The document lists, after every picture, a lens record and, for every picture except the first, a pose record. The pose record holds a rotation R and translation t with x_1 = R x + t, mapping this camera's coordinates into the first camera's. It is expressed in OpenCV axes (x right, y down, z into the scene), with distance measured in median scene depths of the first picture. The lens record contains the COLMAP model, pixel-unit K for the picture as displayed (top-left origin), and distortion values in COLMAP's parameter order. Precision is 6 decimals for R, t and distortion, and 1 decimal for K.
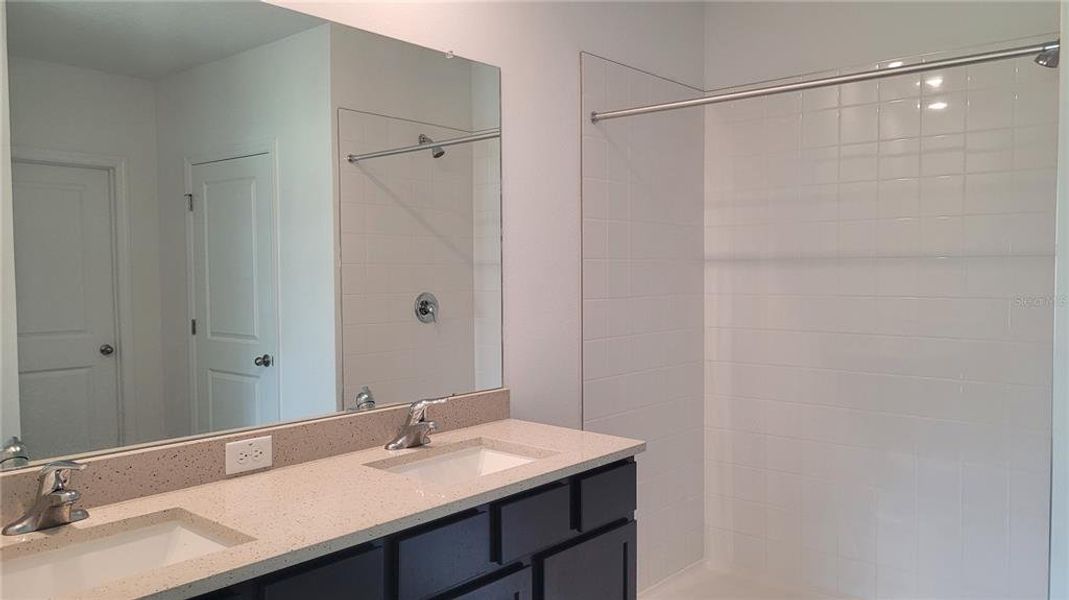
lens RADIAL K [[799.7, 0, 534.5], [0, 799.7, 300.0], [0, 0, 1]] dist [-0.000804, 0.000073]
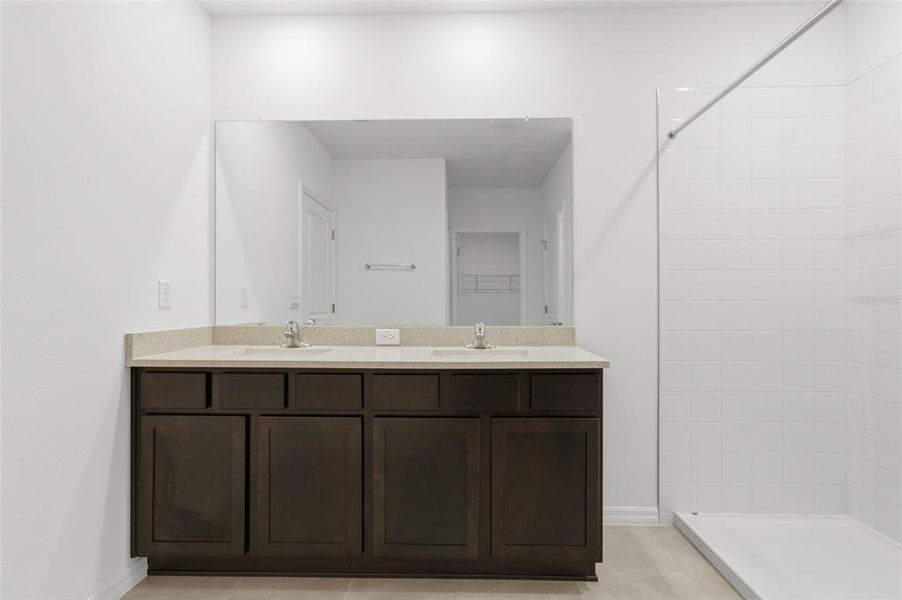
lens RADIAL K [[455.3, 0, 451.0], [0, 455.3, 300.0], [0, 0, 1]] dist [0.000807, 0.000250]
pose [[0.635813, -0.005267, -0.771825, 0.640240], [-0.032041, 0.998935, -0.033212, 0.125527], [0.771178, 0.045847, 0.634967, 0.348679]]
